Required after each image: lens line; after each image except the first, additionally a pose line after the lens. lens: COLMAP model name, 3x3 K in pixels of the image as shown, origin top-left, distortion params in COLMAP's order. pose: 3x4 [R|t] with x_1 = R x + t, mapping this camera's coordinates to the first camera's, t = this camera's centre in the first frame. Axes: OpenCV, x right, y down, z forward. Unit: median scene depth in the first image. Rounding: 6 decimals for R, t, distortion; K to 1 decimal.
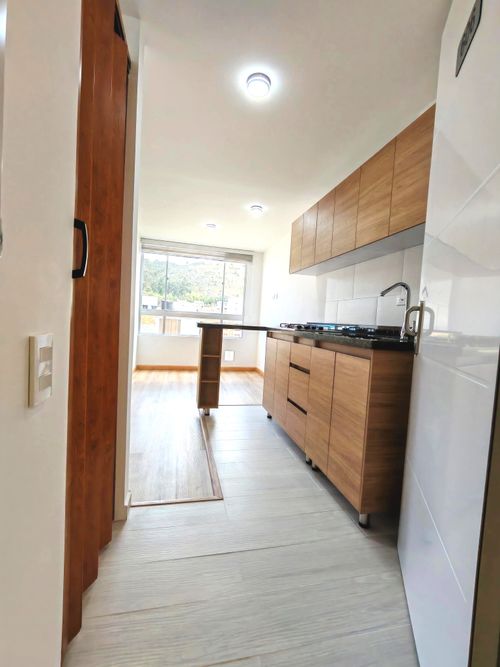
lens RADIAL K [[302.8, 0, 251.4], [0, 302.8, 335.6], [0, 0, 1]] dist [-0.004135, 0.001051]
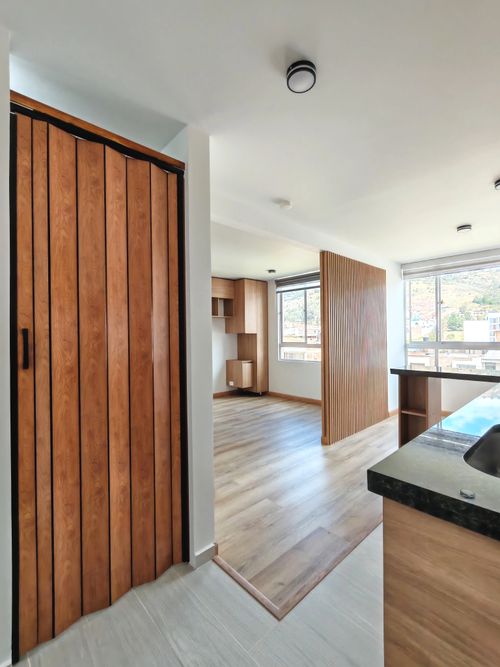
lens RADIAL K [[302.8, 0, 251.1], [0, 302.8, 335.0], [0, 0, 1]] dist [-0.004135, 0.001051]
pose [[0.504380, -0.059655, -0.861419, 0.484909], [-0.011735, 0.997045, -0.075918, -0.098608], [0.863402, 0.048400, 0.502190, 0.451267]]
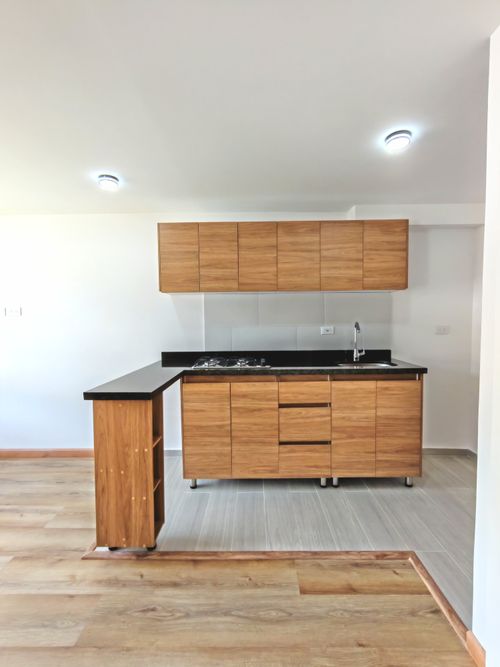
lens RADIAL K [[302.8, 0, 252.0], [0, 302.8, 333.4], [0, 0, 1]] dist [-0.004135, 0.001051]
pose [[0.228853, -0.102307, 0.968070, -0.947416], [0.078765, 0.993148, 0.086337, -0.262211], [-0.970269, 0.056492, 0.235343, 1.065011]]
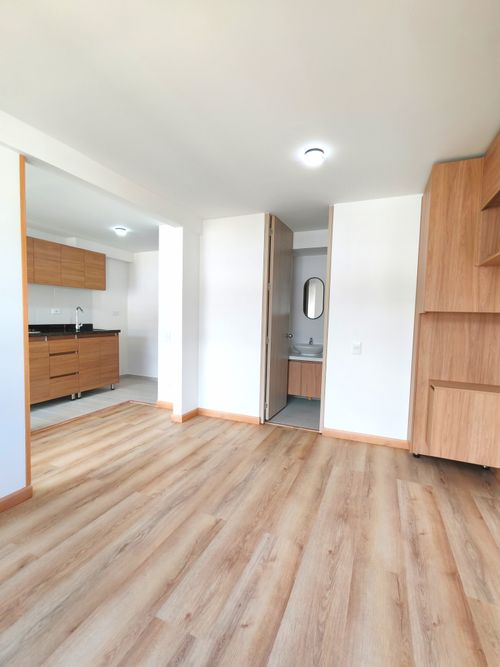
lens RADIAL K [[302.8, 0, 250.8], [0, 302.8, 334.0], [0, 0, 1]] dist [-0.004135, 0.001051]
pose [[-0.810367, -0.104517, 0.576525, -1.928364], [-0.031850, 0.990365, 0.134773, -0.306302], [-0.585056, 0.090853, -0.805888, 2.022894]]
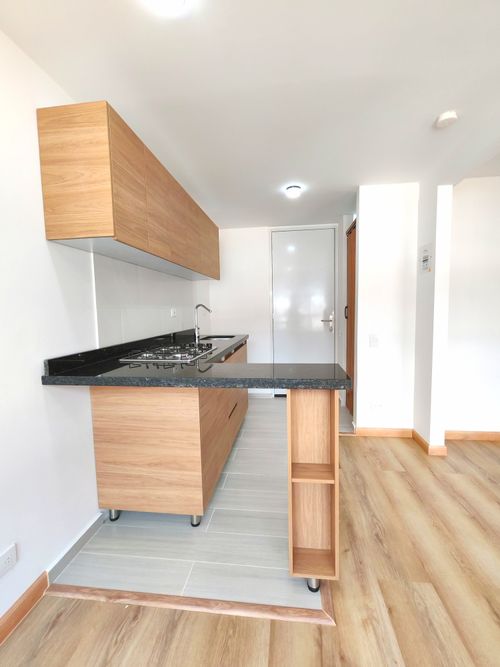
lens RADIAL K [[302.8, 0, 254.6], [0, 302.8, 331.7], [0, 0, 1]] dist [-0.004135, 0.001051]
pose [[-0.943537, -0.061479, 0.325512, -0.308567], [-0.016230, 0.990027, 0.139939, -0.242193], [-0.330869, 0.126754, -0.935125, 2.292846]]
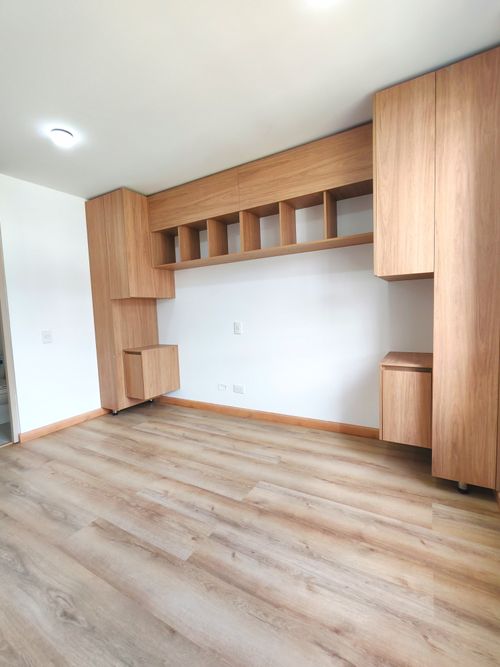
lens RADIAL K [[302.8, 0, 252.8], [0, 302.8, 333.9], [0, 0, 1]] dist [-0.004135, 0.001051]
pose [[-0.681867, 0.034286, -0.730673, -1.111285], [-0.036935, 0.996013, 0.081205, -0.221501], [0.730544, 0.082358, -0.677881, 2.222554]]
